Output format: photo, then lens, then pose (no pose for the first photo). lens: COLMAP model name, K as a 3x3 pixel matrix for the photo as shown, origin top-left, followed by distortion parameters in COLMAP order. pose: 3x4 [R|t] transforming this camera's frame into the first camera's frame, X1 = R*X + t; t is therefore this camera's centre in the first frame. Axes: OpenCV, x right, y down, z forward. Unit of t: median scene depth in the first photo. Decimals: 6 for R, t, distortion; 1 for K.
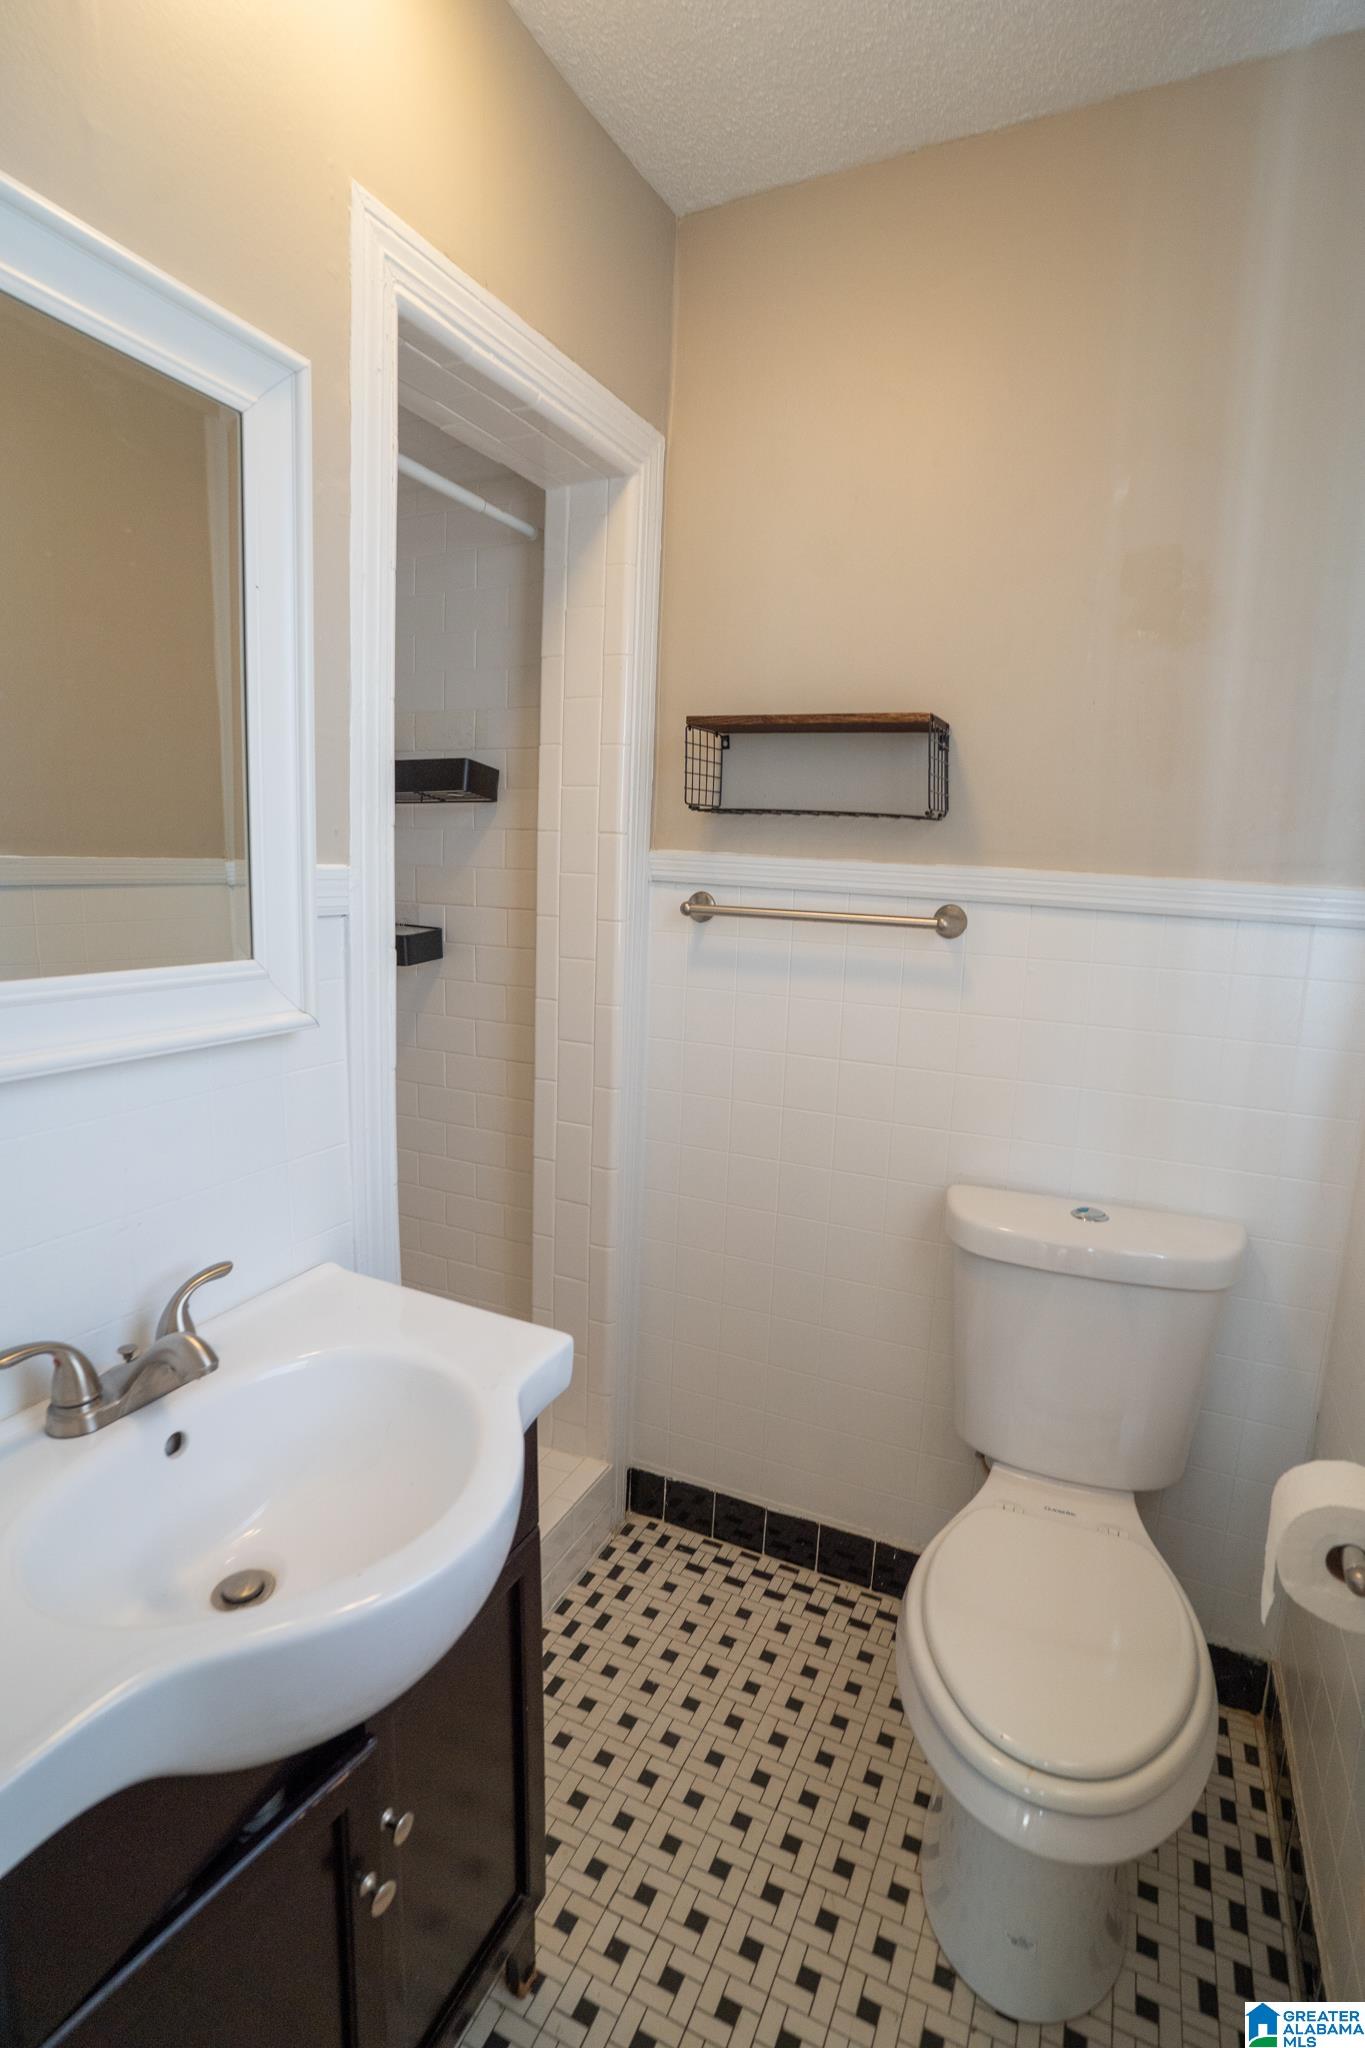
lens RADIAL K [[1004.7, 0, 706.6], [0, 1004.7, 1019.6], [0, 0, 1]] dist [-0.075948, 0.034756]
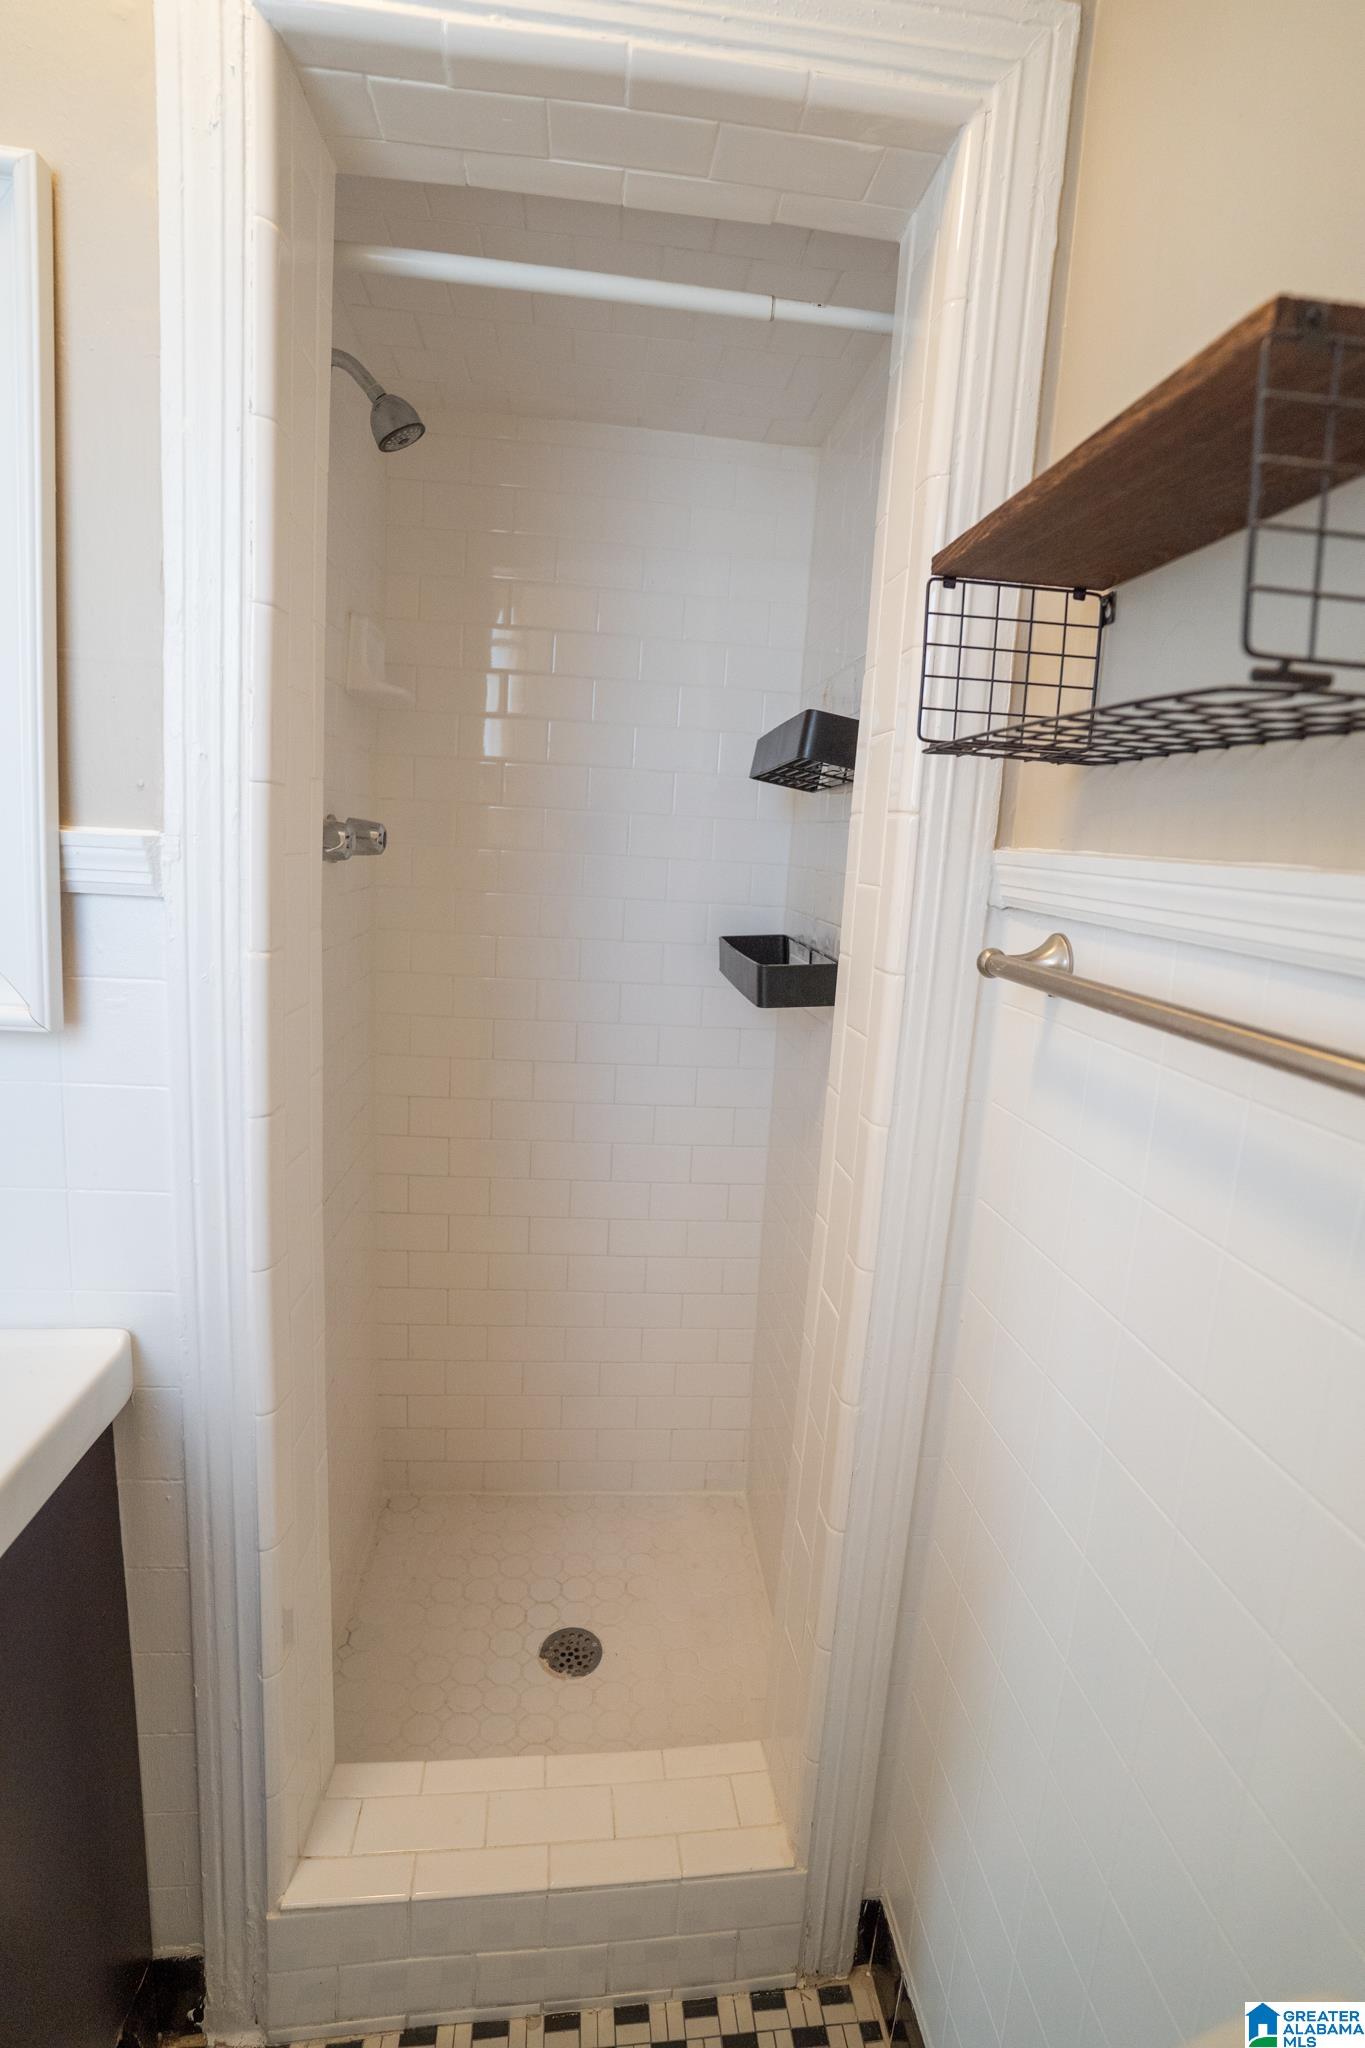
lens RADIAL K [[1004.7, 0, 706.6], [0, 1004.7, 1019.6], [0, 0, 1]] dist [-0.075948, 0.034756]
pose [[0.513323, 0.140171, -0.846671, 0.331917], [-0.181708, 0.981955, 0.052401, -0.085844], [0.838738, 0.126948, 0.529530, 0.641425]]
